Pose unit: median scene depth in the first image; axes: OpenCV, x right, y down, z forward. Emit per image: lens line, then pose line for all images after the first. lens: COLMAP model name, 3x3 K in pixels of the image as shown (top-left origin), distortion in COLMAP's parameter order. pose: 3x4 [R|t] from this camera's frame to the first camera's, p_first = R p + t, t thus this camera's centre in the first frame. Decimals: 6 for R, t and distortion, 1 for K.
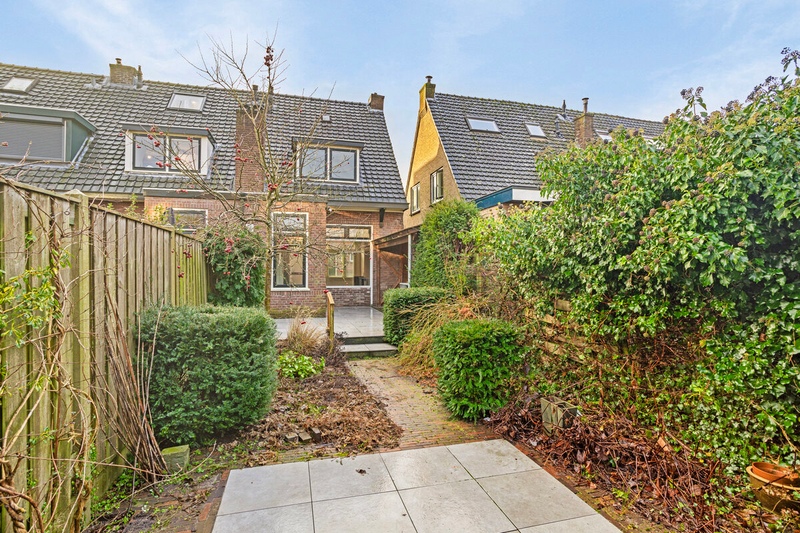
lens RADIAL K [[415.2, 0, 396.5], [0, 415.2, 250.4], [0, 0, 1]] dist [0.000028, 0.000870]
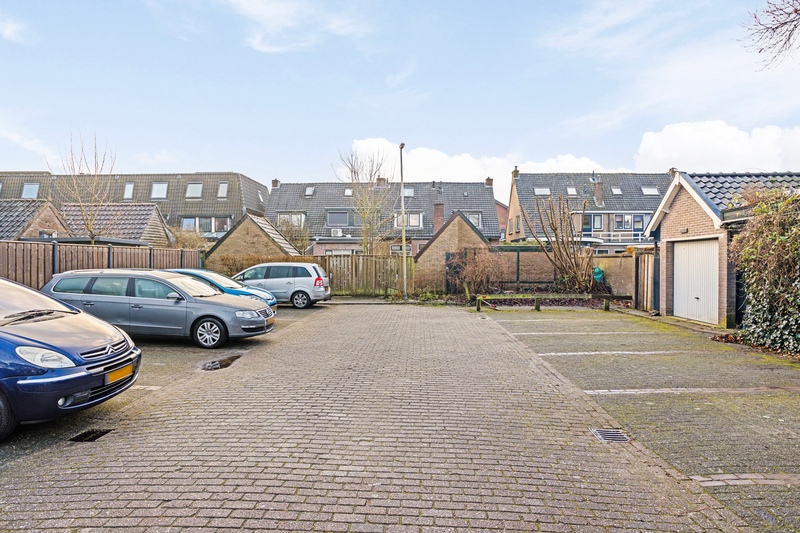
lens RADIAL K [[469.1, 0, 400.0], [0, 469.1, 266.5], [0, 0, 1]] dist [-0.002943, 0.000450]
pose [[0.959225, -0.004073, -0.282615, 0.212062], [0.017880, 0.998768, 0.046293, -0.059586], [0.282079, -0.049458, 0.958116, -1.597637]]
